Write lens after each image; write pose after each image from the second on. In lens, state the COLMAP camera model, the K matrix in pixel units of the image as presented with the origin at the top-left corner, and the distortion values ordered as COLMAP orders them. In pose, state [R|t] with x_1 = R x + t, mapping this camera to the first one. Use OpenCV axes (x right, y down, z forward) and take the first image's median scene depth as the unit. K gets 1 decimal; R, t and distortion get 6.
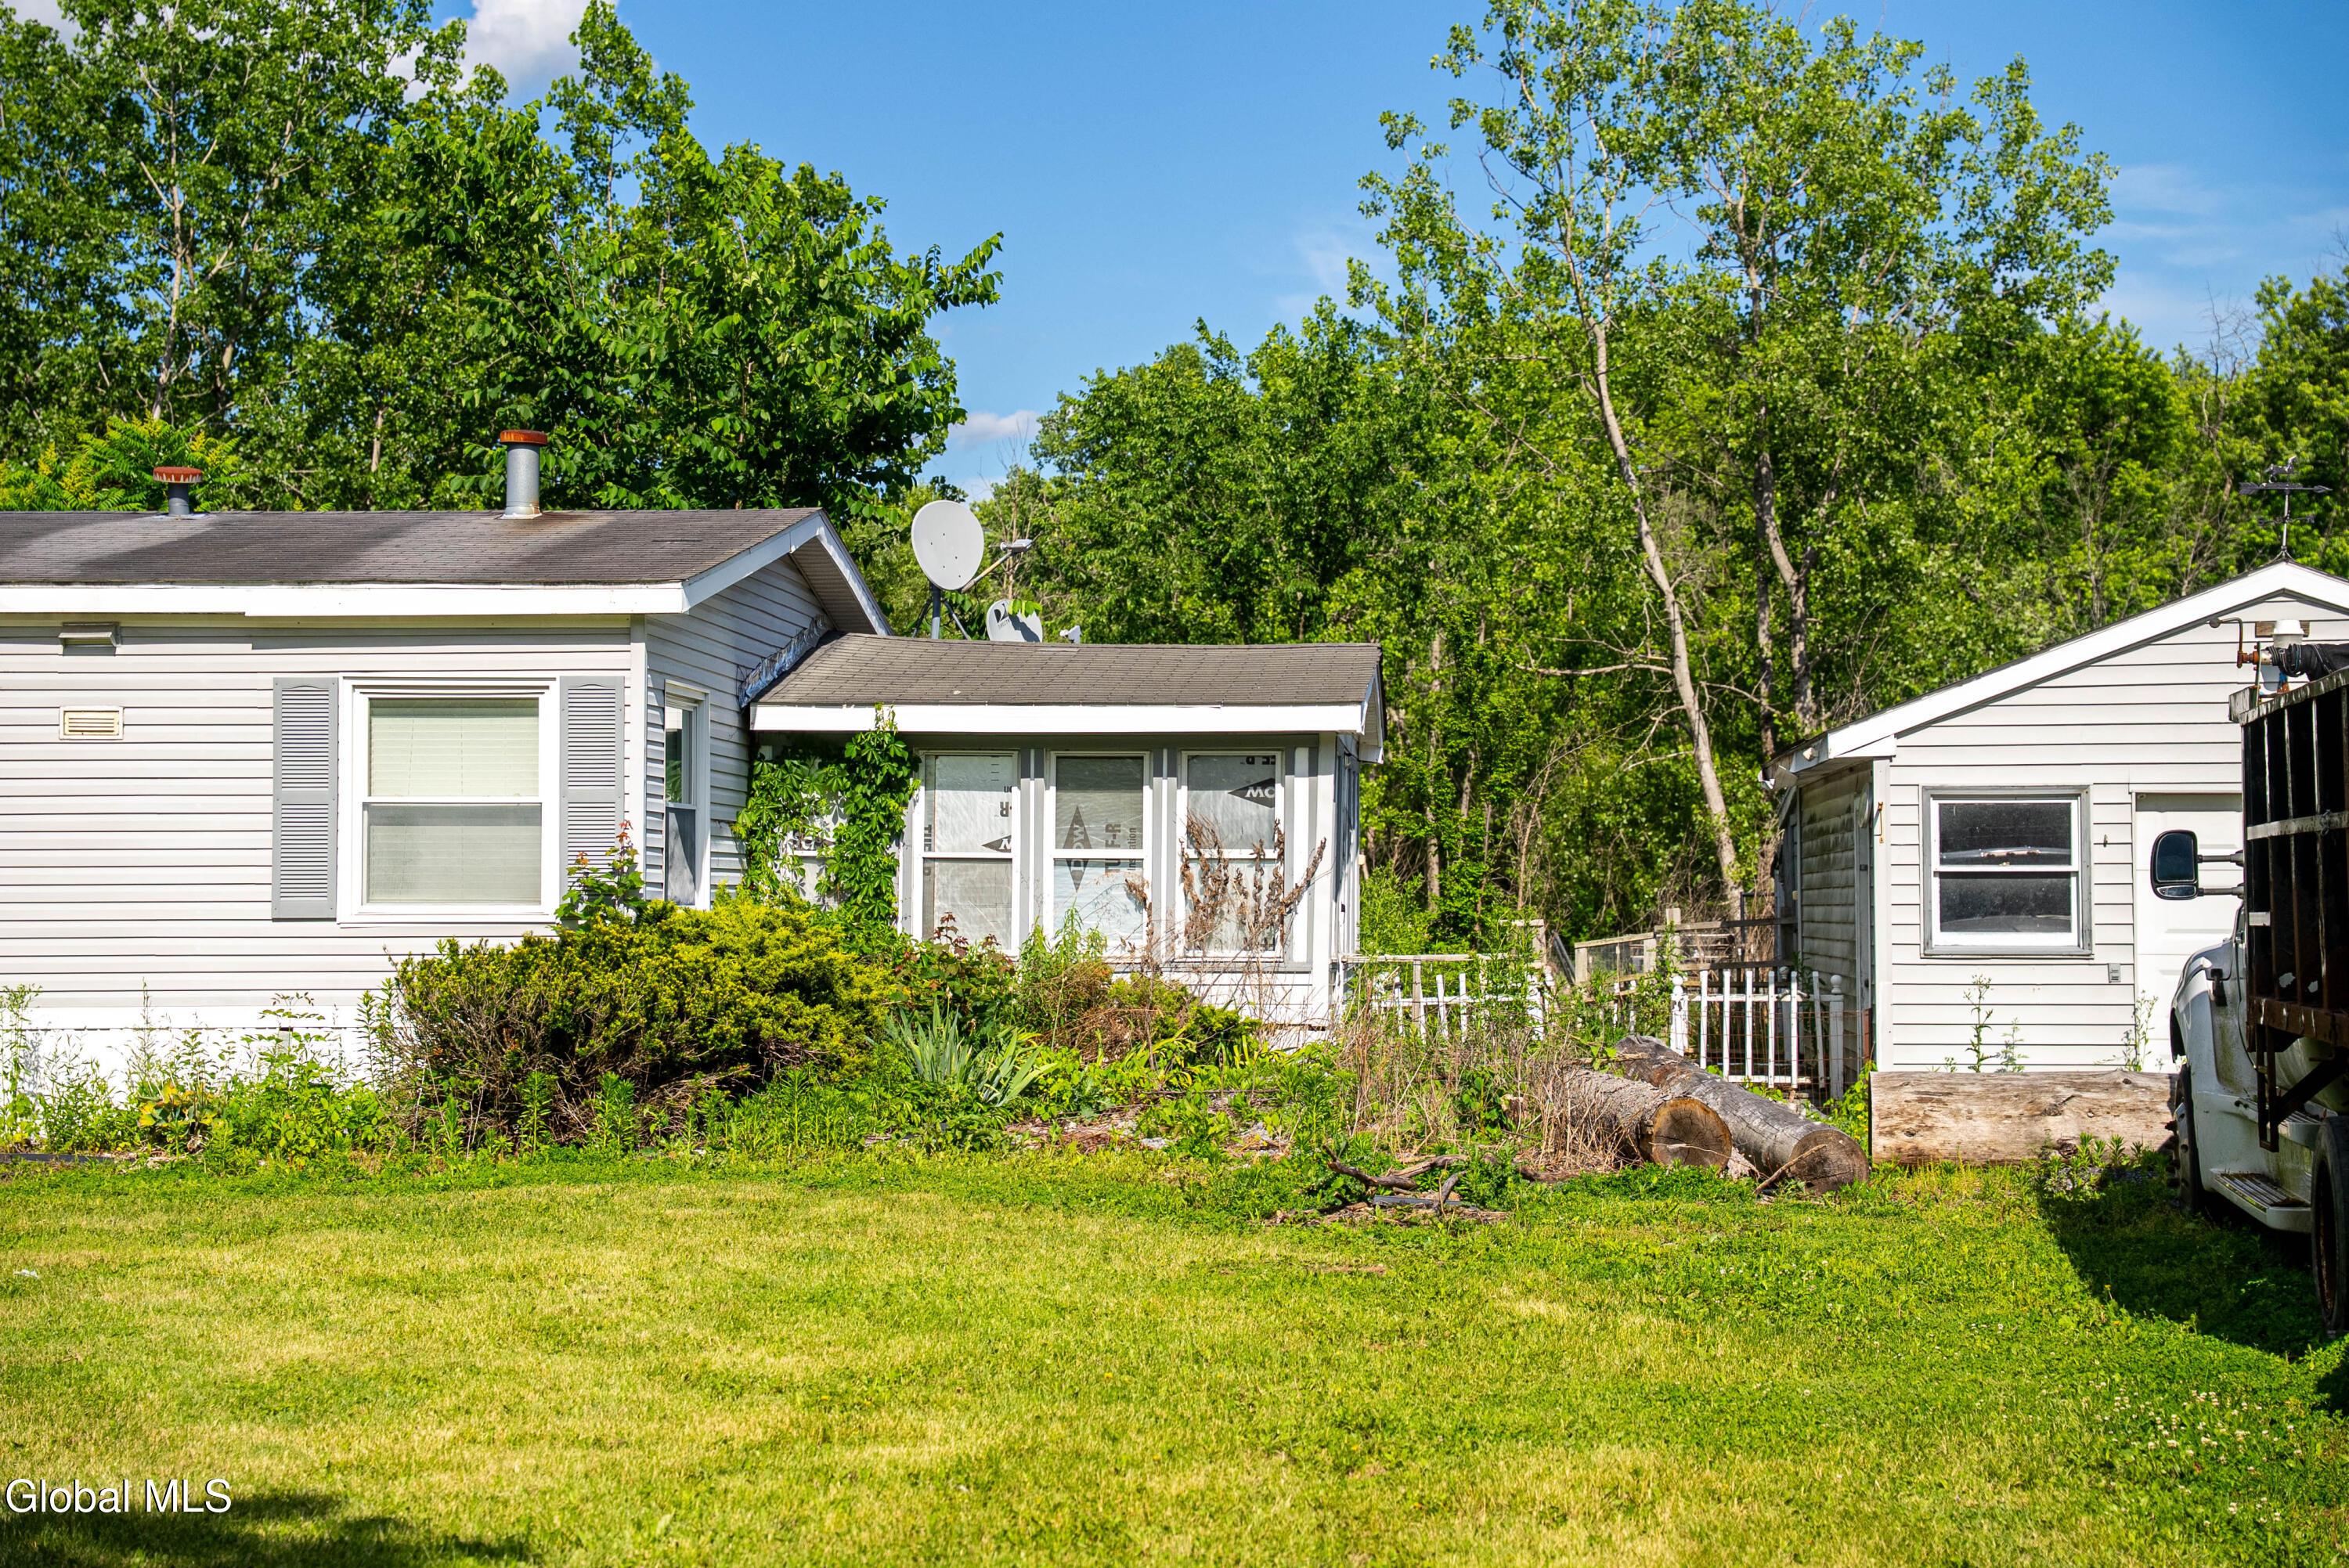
lens RADIAL K [[3963.5, 0, 1174.5], [0, 3963.5, 784.0], [0, 0, 1]] dist [0.364067, 0.037619]
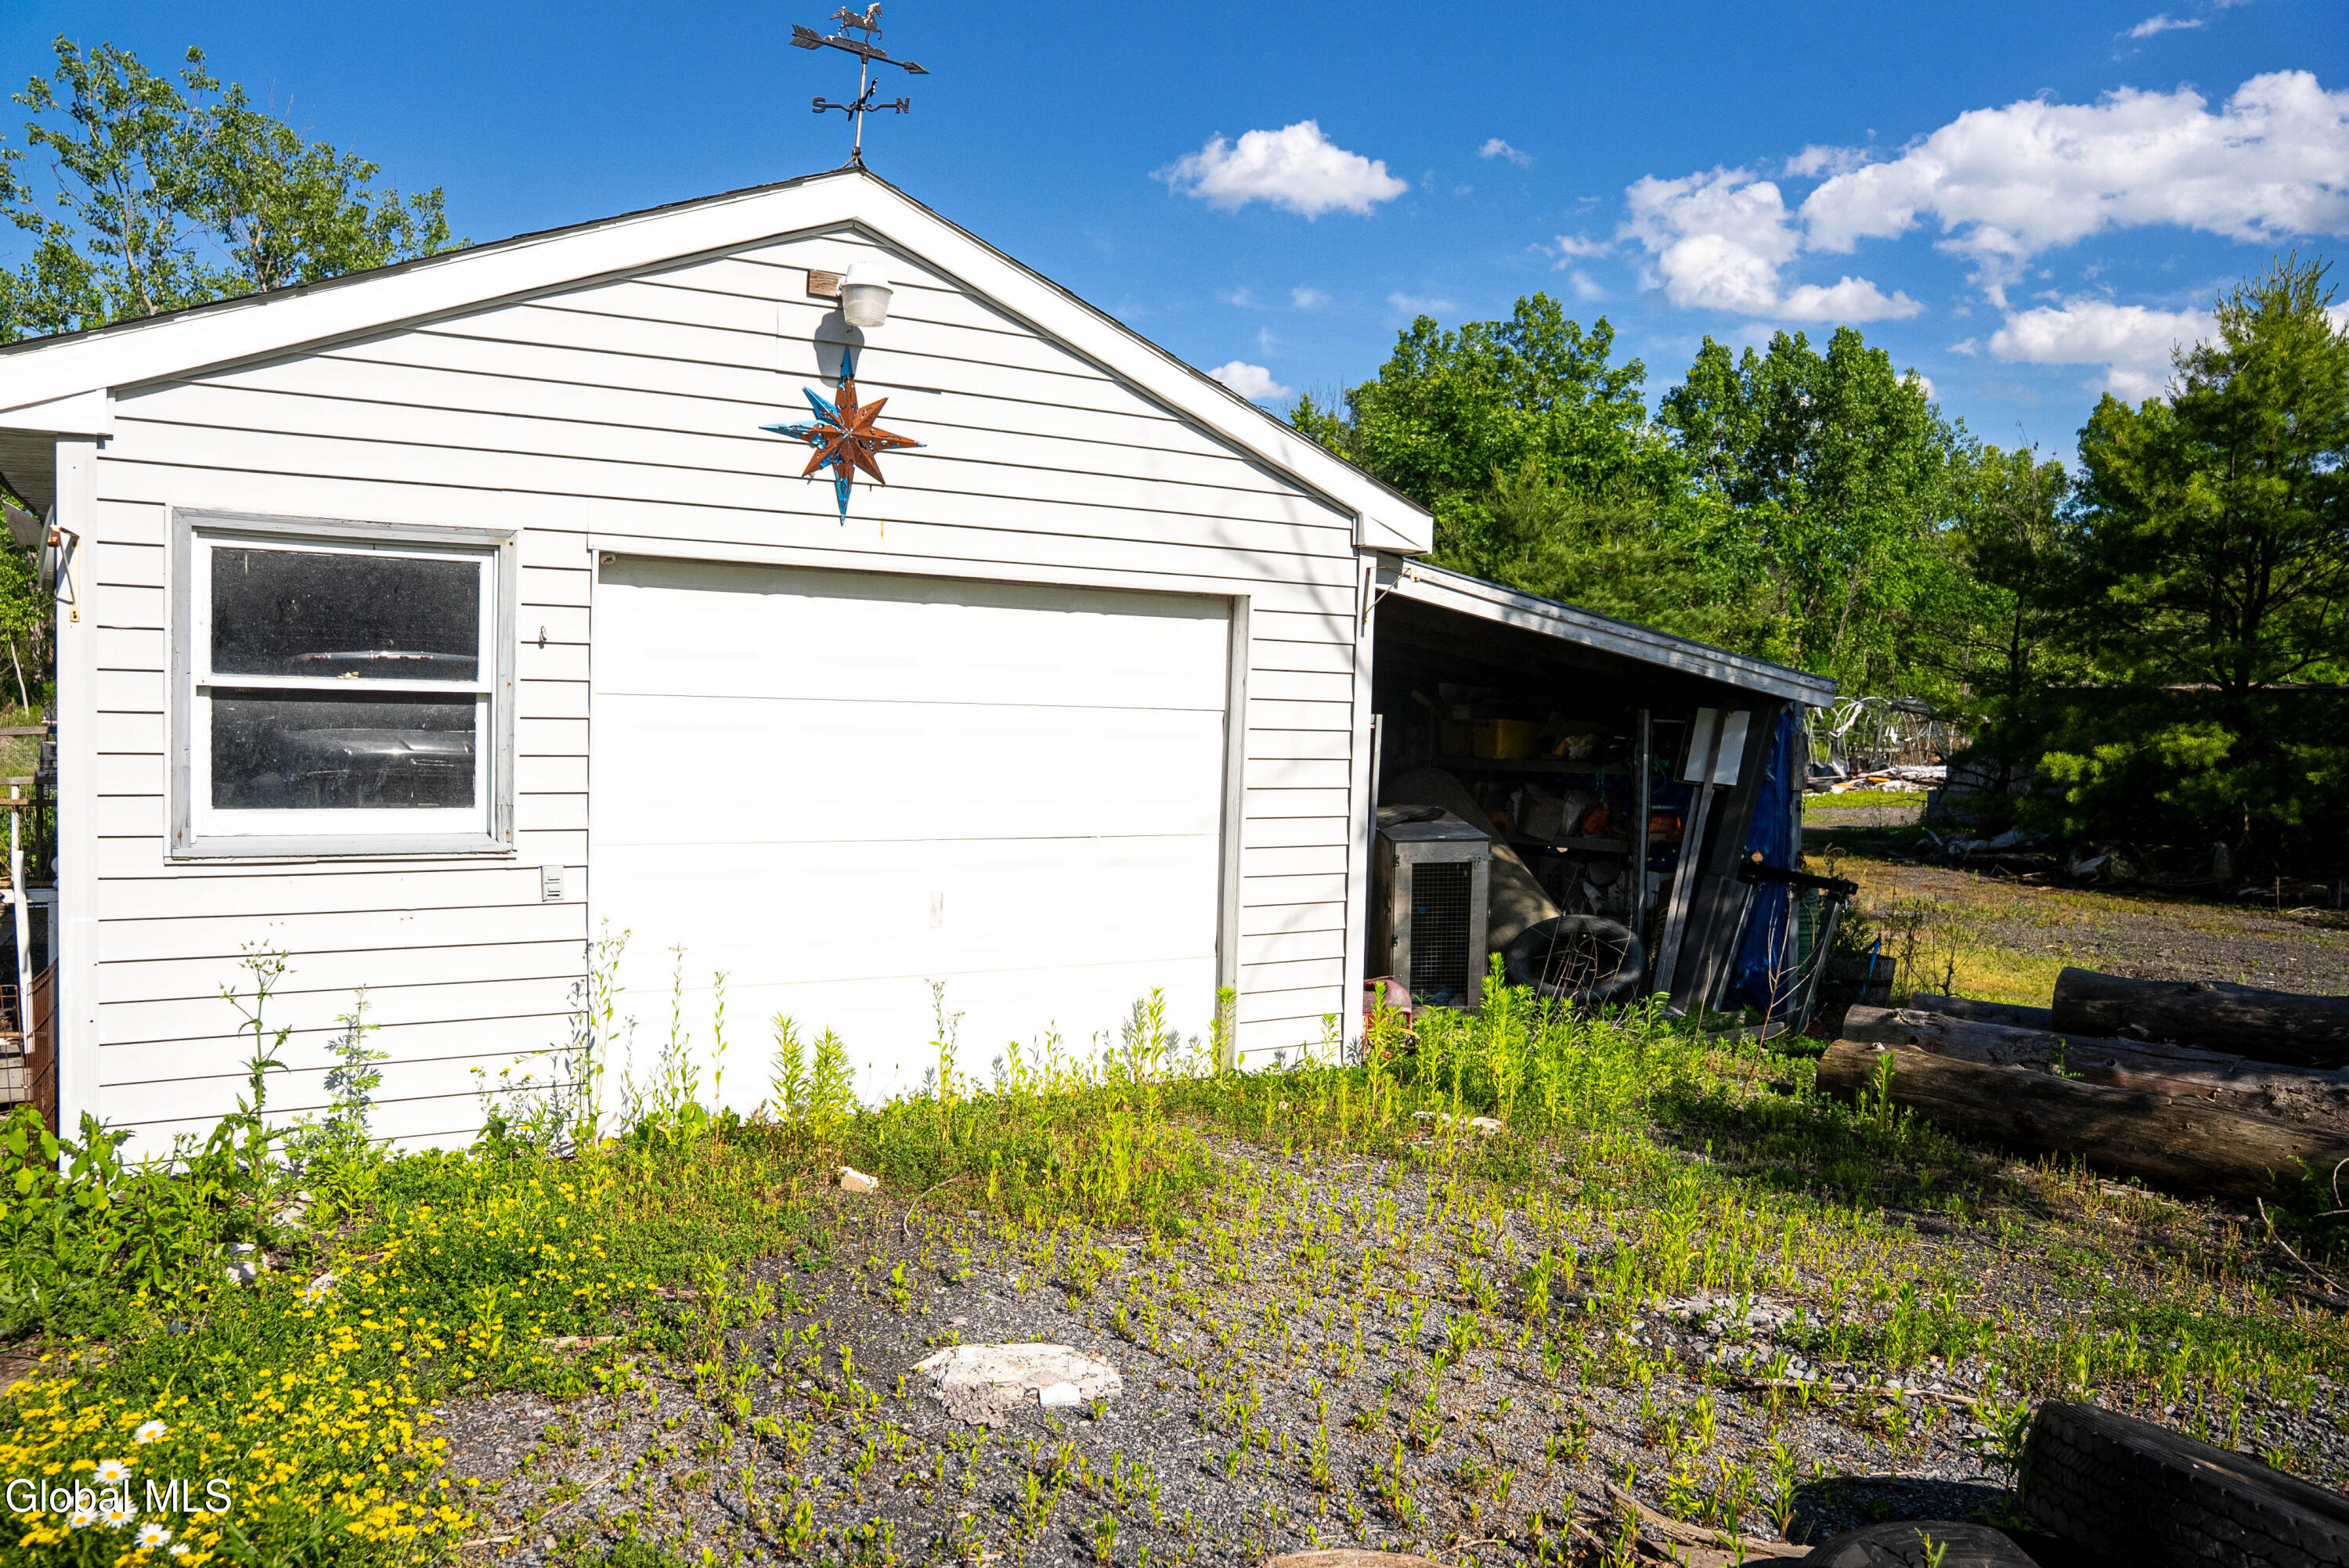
lens RADIAL K [[1648.0, 0, 1174.5], [0, 1648.0, 784.0], [0, 0, 1]] dist [-0.159098, 0.126538]
pose [[0.802060, -0.001652, 0.597241, 0.169889], [-0.050504, 0.996227, 0.070580, 0.014218], [-0.595104, -0.086772, 0.798951, 0.776801]]
